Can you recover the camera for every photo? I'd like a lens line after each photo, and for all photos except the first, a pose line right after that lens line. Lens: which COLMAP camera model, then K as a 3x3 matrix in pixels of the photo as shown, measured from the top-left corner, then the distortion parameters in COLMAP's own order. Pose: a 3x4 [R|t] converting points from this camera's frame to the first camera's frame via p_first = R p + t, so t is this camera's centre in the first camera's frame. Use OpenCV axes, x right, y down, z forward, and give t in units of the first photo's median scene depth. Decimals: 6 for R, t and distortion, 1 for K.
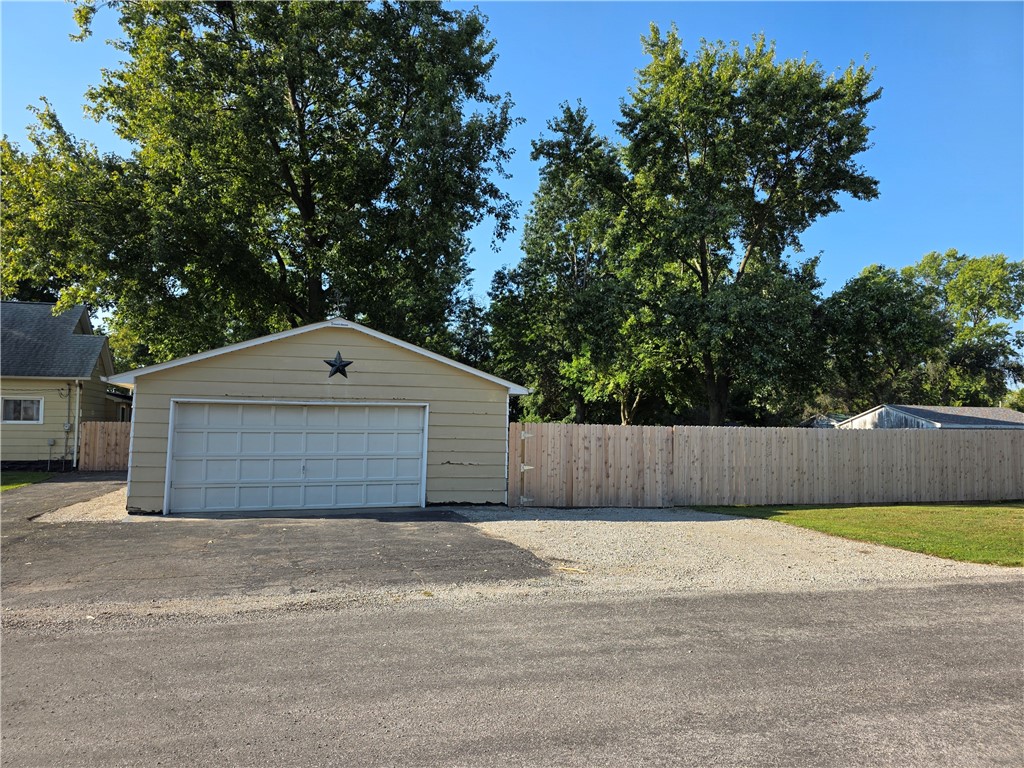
lens RADIAL K [[736.8, 0, 503.3], [0, 736.8, 385.3], [0, 0, 1]] dist [0.057854, -0.048960]
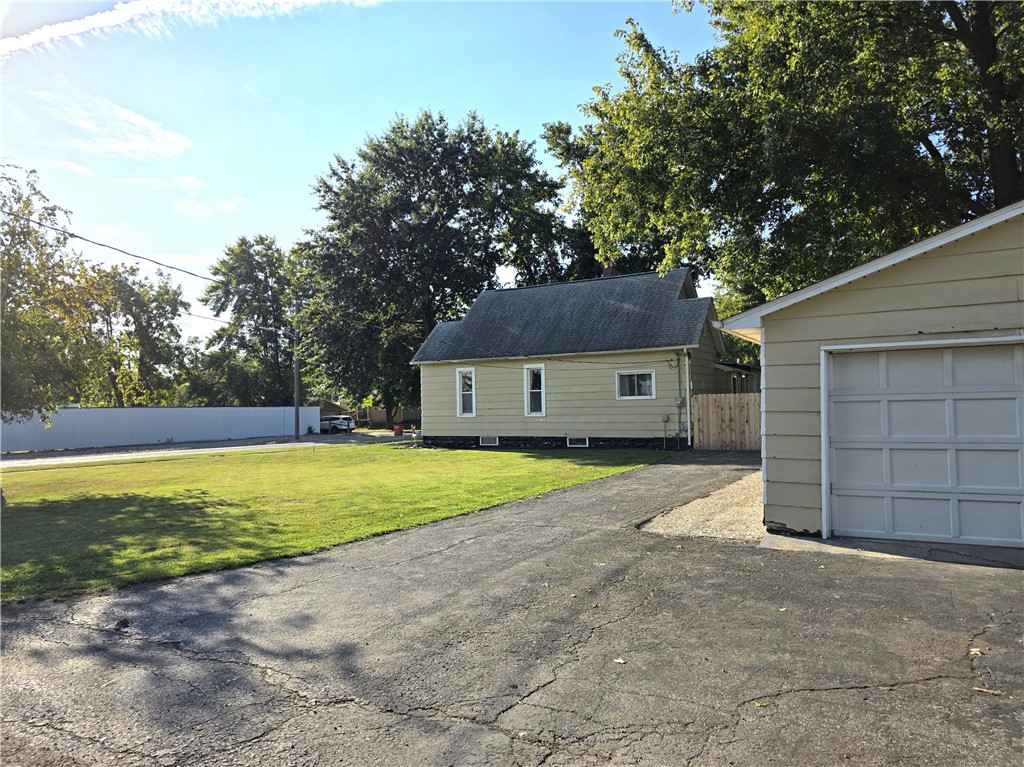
lens RADIAL K [[736.8, 0, 503.3], [0, 736.8, 384.8], [0, 0, 1]] dist [0.057854, -0.048960]
pose [[0.720436, -0.044867, -0.692069, -0.145356], [0.069938, 0.997518, 0.008136, 0.017168], [0.689986, -0.054264, 0.721785, 0.259052]]
